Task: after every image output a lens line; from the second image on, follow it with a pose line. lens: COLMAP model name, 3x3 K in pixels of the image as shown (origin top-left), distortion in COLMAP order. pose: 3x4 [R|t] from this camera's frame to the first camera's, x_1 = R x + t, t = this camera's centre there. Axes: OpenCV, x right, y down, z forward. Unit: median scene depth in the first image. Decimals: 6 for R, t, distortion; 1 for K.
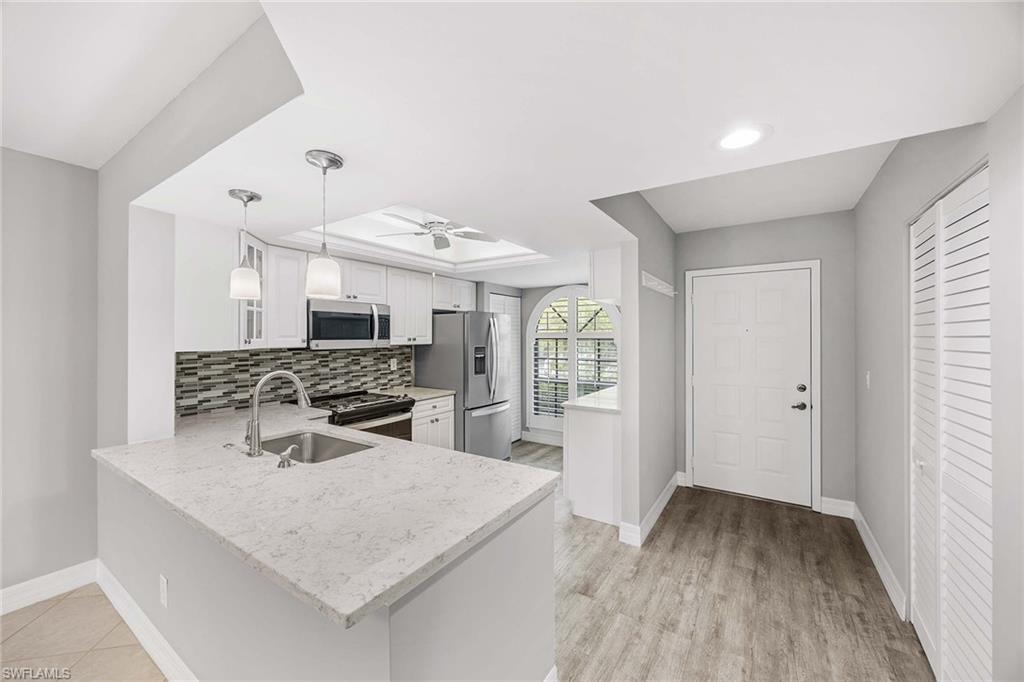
lens RADIAL K [[391.6, 0, 508.6], [0, 391.6, 336.7], [0, 0, 1]] dist [-0.001534, -0.000123]
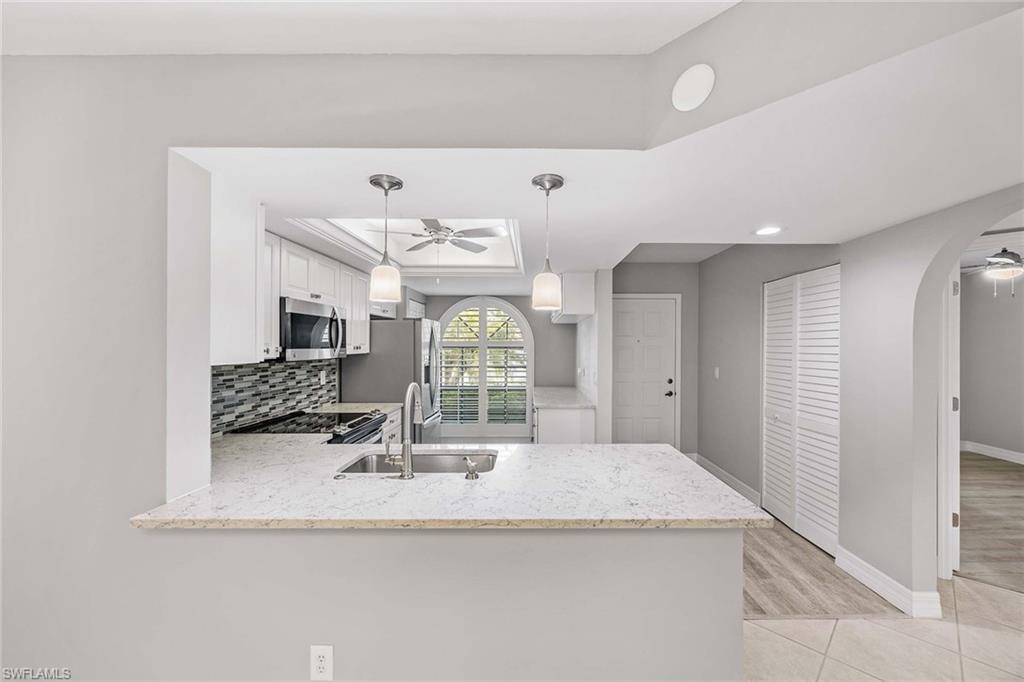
lens RADIAL K [[402.6, 0, 531.6], [0, 402.6, 346.7], [0, 0, 1]] dist [-0.001486, -0.000344]
pose [[0.832459, 0.000473, 0.554087, -0.465199], [-0.002399, 0.999993, 0.002751, 0.000560], [-0.554082, -0.003620, 0.832454, 0.038656]]
